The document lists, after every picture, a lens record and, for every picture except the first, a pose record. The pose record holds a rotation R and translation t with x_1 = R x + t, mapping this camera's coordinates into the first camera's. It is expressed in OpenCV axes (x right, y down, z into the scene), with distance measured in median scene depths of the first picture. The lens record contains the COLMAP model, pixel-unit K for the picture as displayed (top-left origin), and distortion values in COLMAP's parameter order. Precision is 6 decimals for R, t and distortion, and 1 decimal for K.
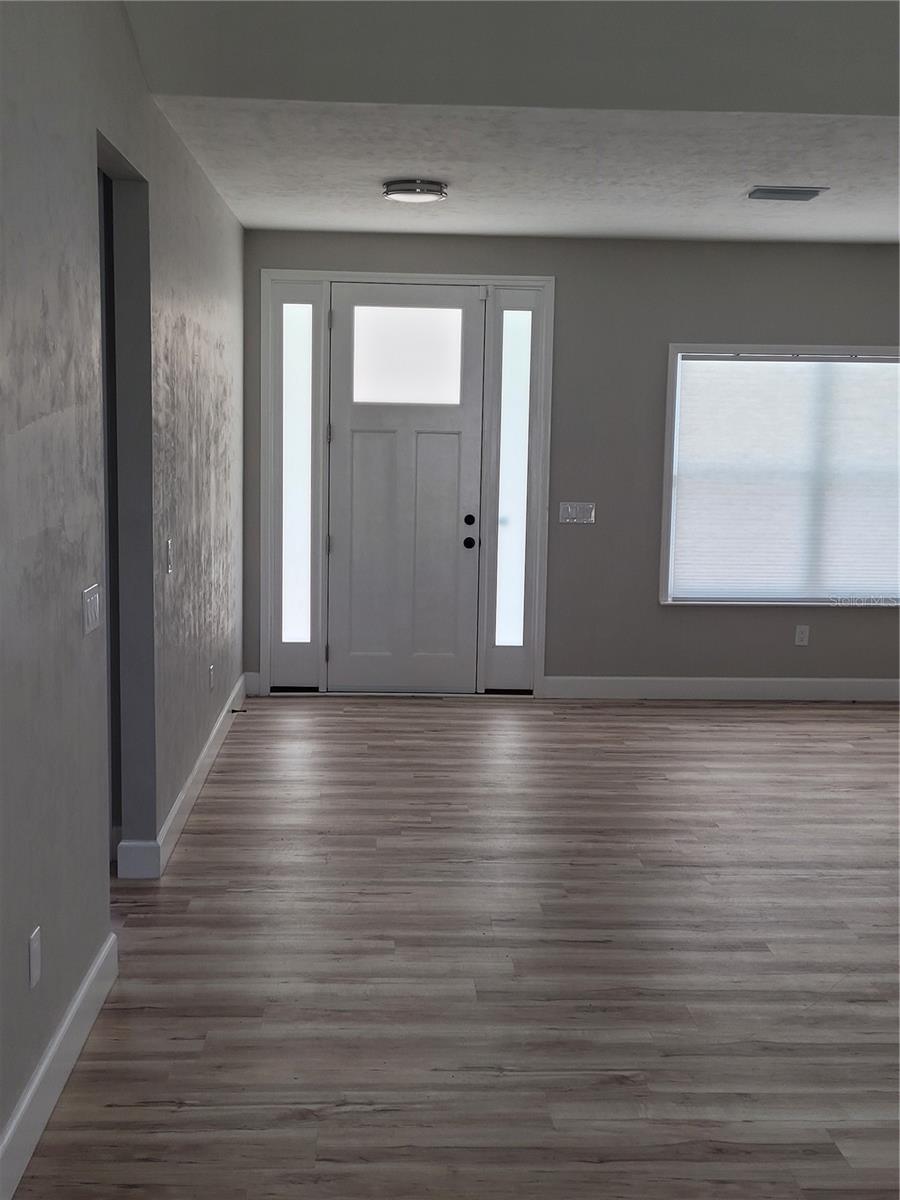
lens RADIAL K [[1394.3, 0, 460.6], [0, 1394.3, 597.6], [0, 0, 1]] dist [0.076762, -0.016553]
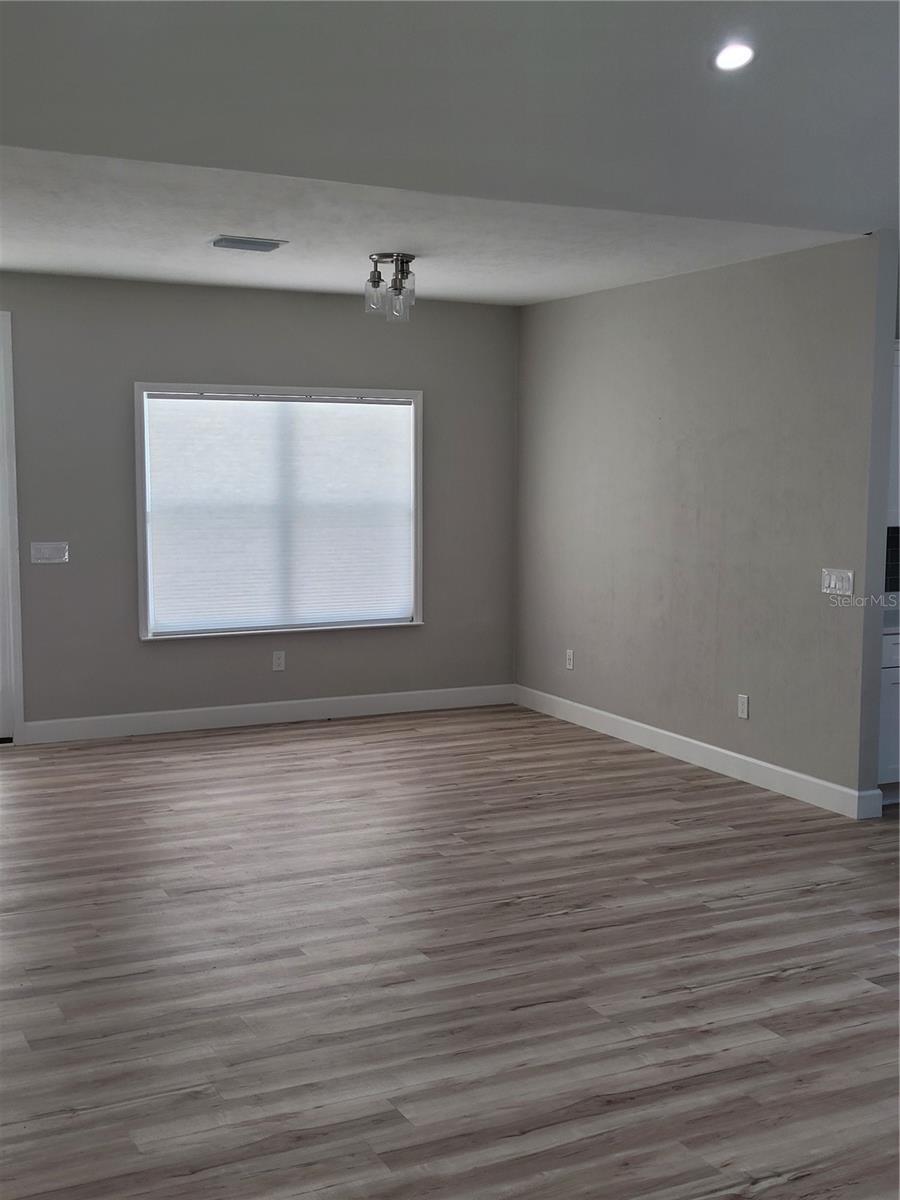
lens RADIAL K [[1394.3, 0, 460.6], [0, 1394.3, 597.6], [0, 0, 1]] dist [0.076762, -0.016553]
pose [[0.918871, -0.052380, 0.391065, -0.057940], [0.061872, 0.998015, -0.011703, 0.000558], [-0.389676, 0.034949, 0.920289, -0.028409]]
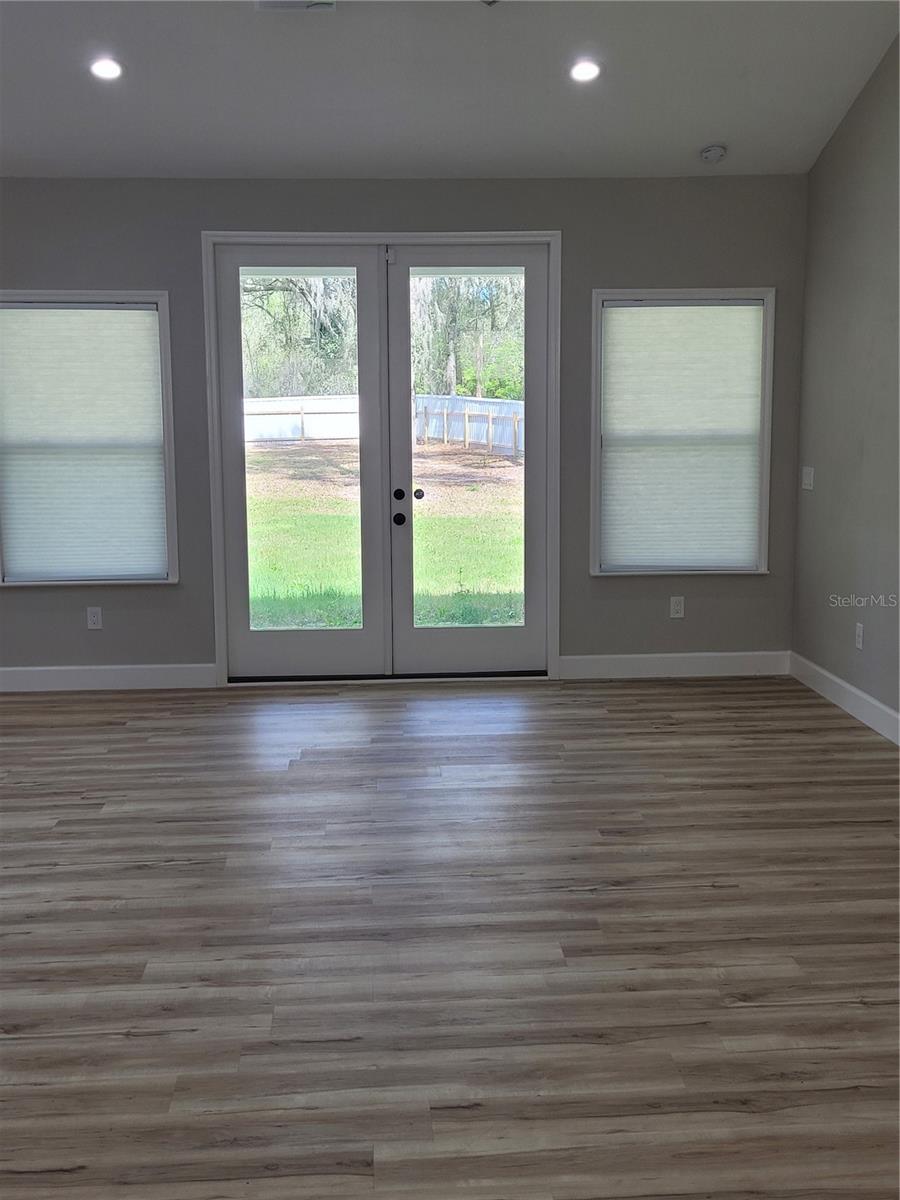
lens RADIAL K [[1398.1, 0, 469.9], [0, 1398.1, 605.0], [0, 0, 1]] dist [0.038897, 0.007105]
pose [[-0.999801, -0.010847, -0.016730, 0.213091], [-0.014956, 0.962887, 0.269492, -0.138713], [0.013186, 0.269688, -0.962857, 1.205303]]
